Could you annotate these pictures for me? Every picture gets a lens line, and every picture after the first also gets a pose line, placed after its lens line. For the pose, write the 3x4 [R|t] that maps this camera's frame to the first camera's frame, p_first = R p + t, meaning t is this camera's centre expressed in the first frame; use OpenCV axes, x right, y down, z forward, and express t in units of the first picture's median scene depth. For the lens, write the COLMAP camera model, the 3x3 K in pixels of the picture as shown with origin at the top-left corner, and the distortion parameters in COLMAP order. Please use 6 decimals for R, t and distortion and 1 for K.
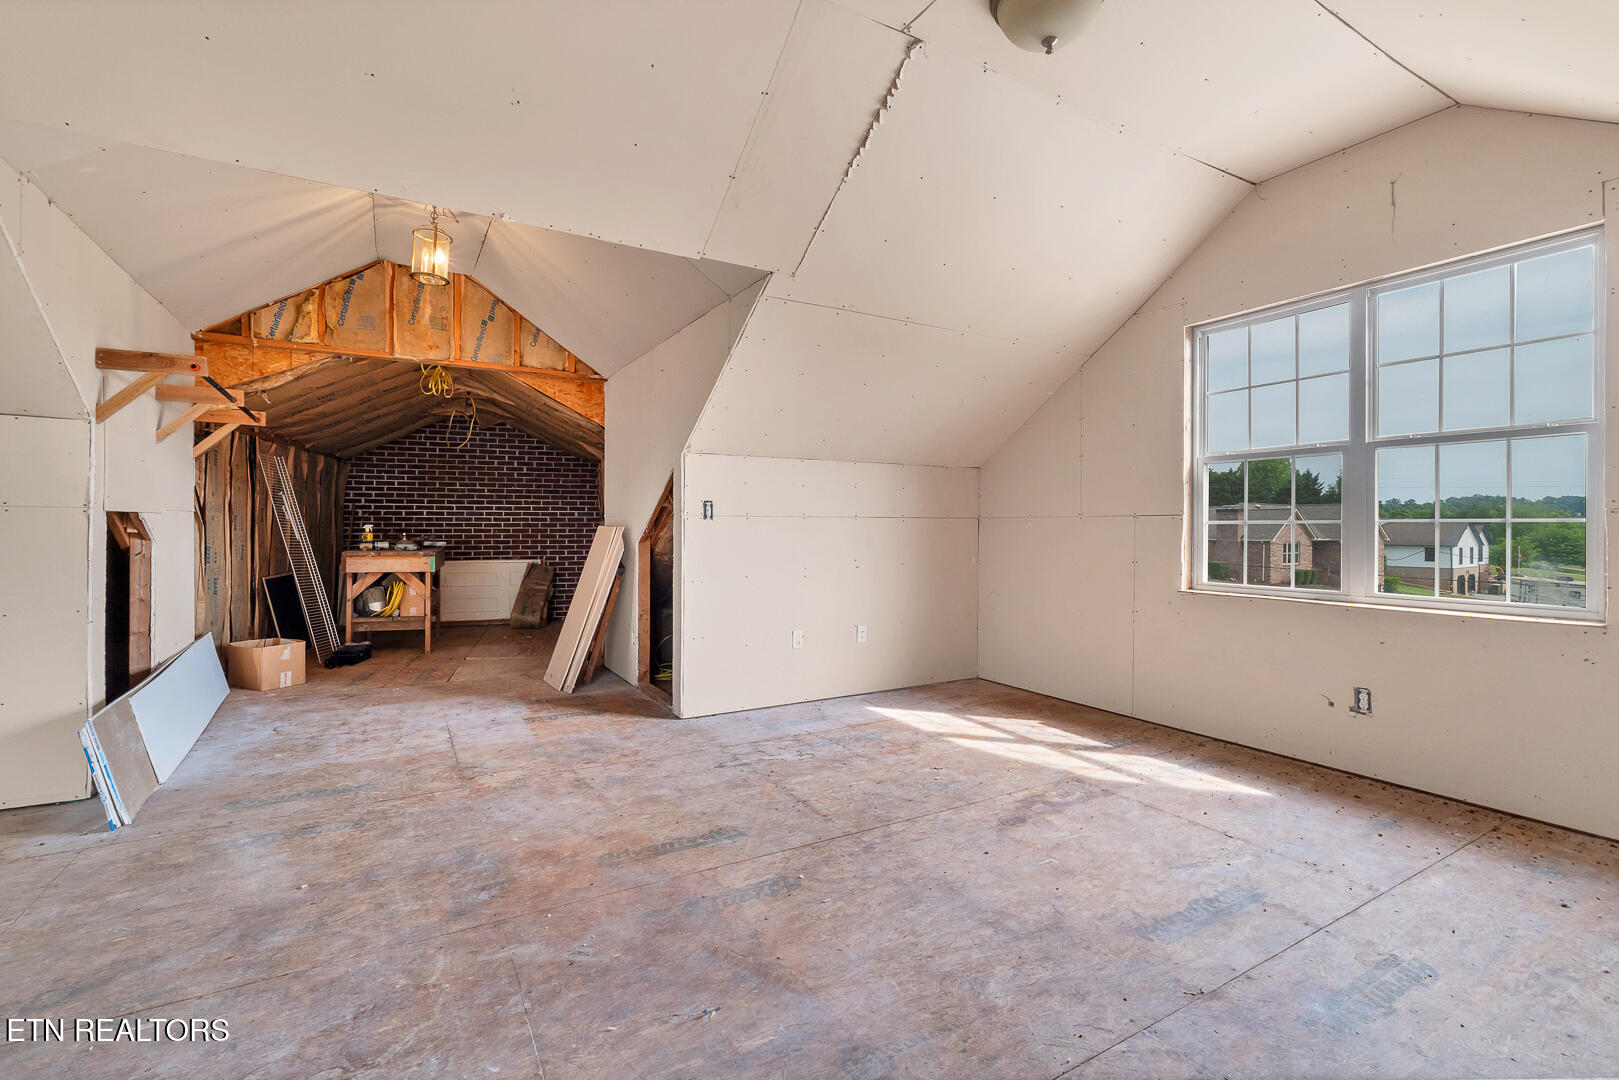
lens RADIAL K [[670.9, 0, 802.2], [0, 670.9, 529.4], [0, 0, 1]] dist [-0.004059, -0.000455]
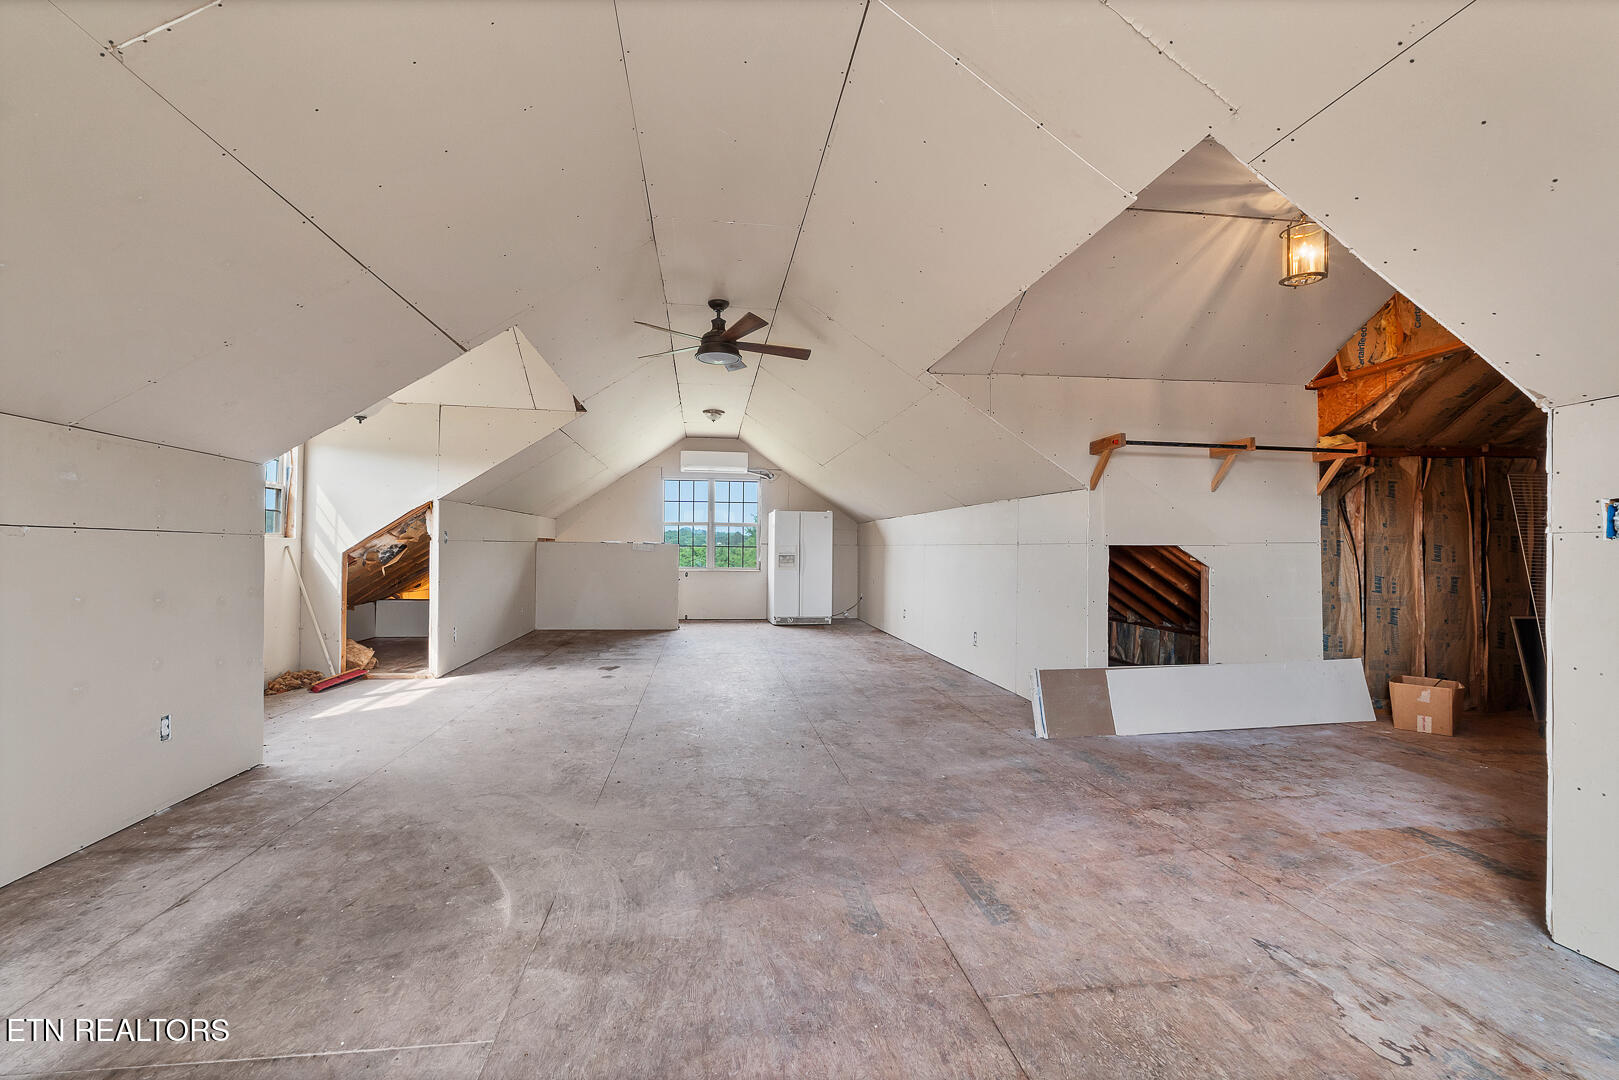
lens RADIAL K [[670.9, 0, 802.2], [0, 670.9, 529.4], [0, 0, 1]] dist [-0.004059, -0.000455]
pose [[-0.340023, -0.041255, -0.939512, 0.626935], [-0.006836, 0.999119, -0.041399, 0.003844], [0.940392, -0.007654, -0.340006, 0.840642]]
